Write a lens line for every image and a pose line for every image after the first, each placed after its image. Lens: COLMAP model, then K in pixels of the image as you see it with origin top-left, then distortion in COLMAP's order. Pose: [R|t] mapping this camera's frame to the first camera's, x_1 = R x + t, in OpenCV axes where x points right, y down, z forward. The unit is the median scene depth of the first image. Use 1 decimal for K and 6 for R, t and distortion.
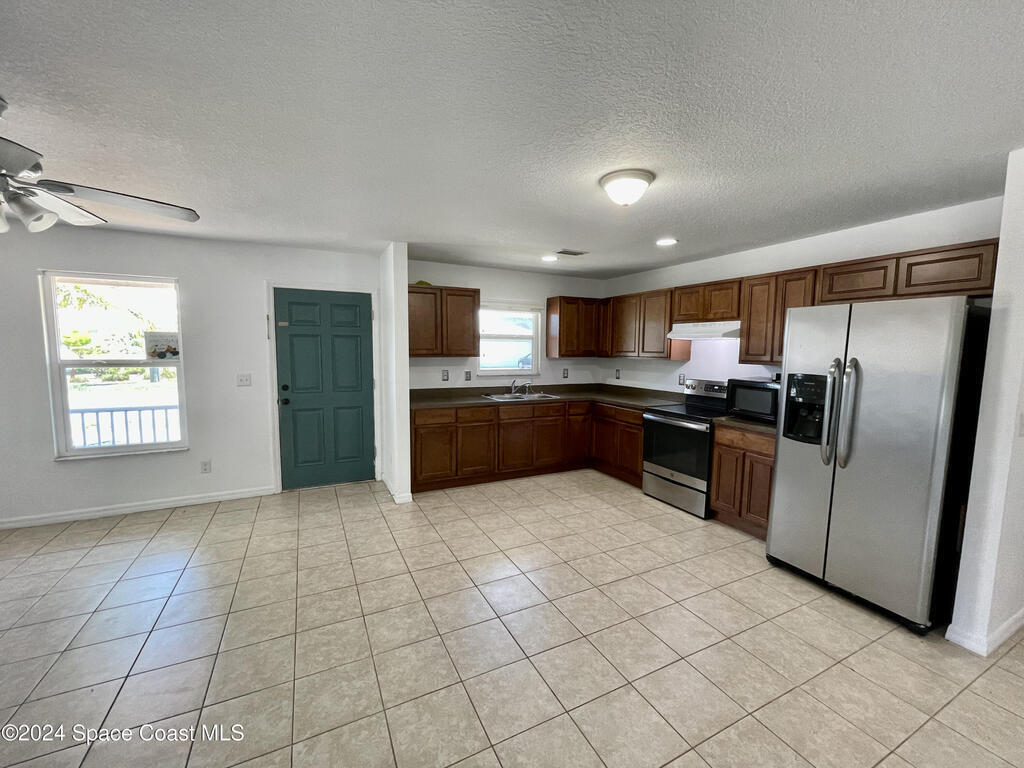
lens RADIAL K [[416.5, 0, 508.1], [0, 416.5, 384.2], [0, 0, 1]] dist [-0.003966, 0.000719]
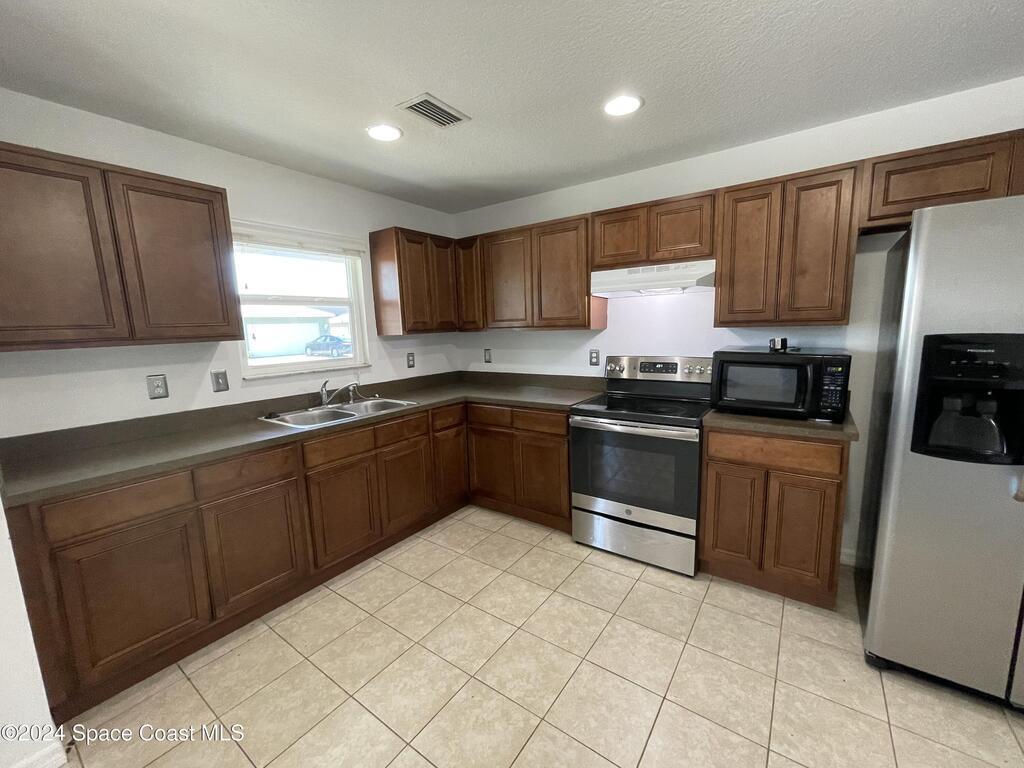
lens RADIAL K [[416.5, 0, 511.7], [0, 416.5, 385.2], [0, 0, 1]] dist [-0.003966, 0.000719]
pose [[0.881602, -0.103868, 0.460422, -0.026466], [0.080596, 0.994287, 0.069983, -0.027390], [-0.465061, -0.024589, 0.884937, 0.513969]]
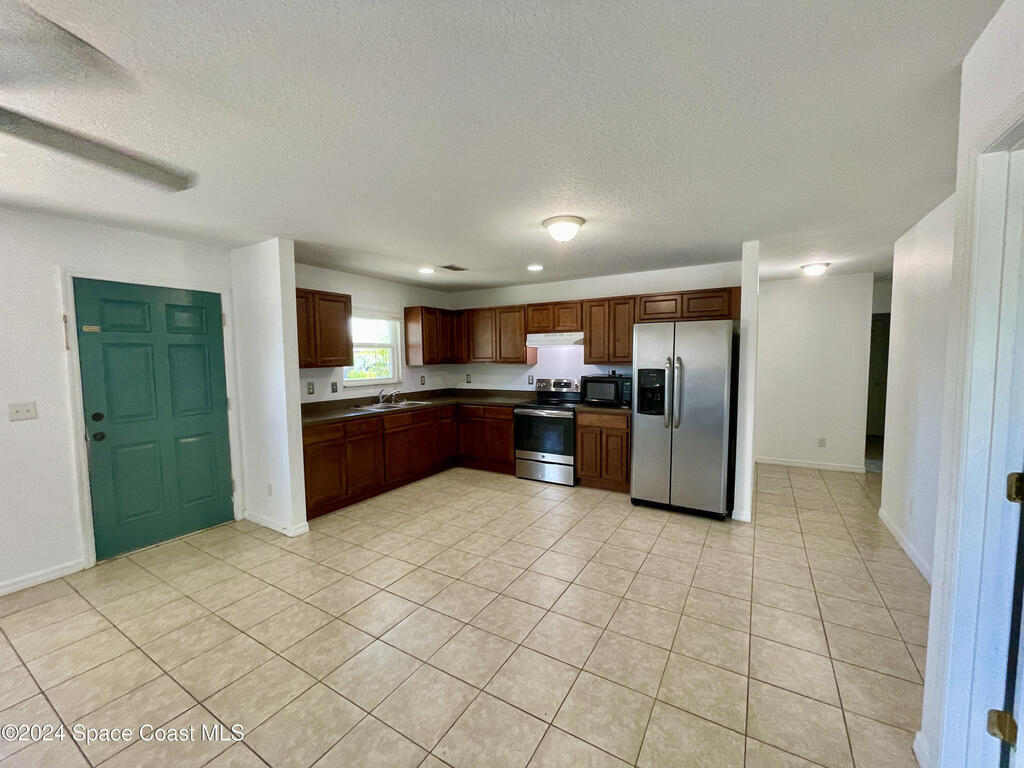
lens RADIAL K [[416.5, 0, 509.8], [0, 416.5, 383.0], [0, 0, 1]] dist [-0.003966, 0.000719]
pose [[0.842687, -0.053387, 0.535751, -0.321377], [0.066779, 0.997752, -0.005613, 0.001208], [-0.534247, 0.040507, 0.844357, 0.009777]]
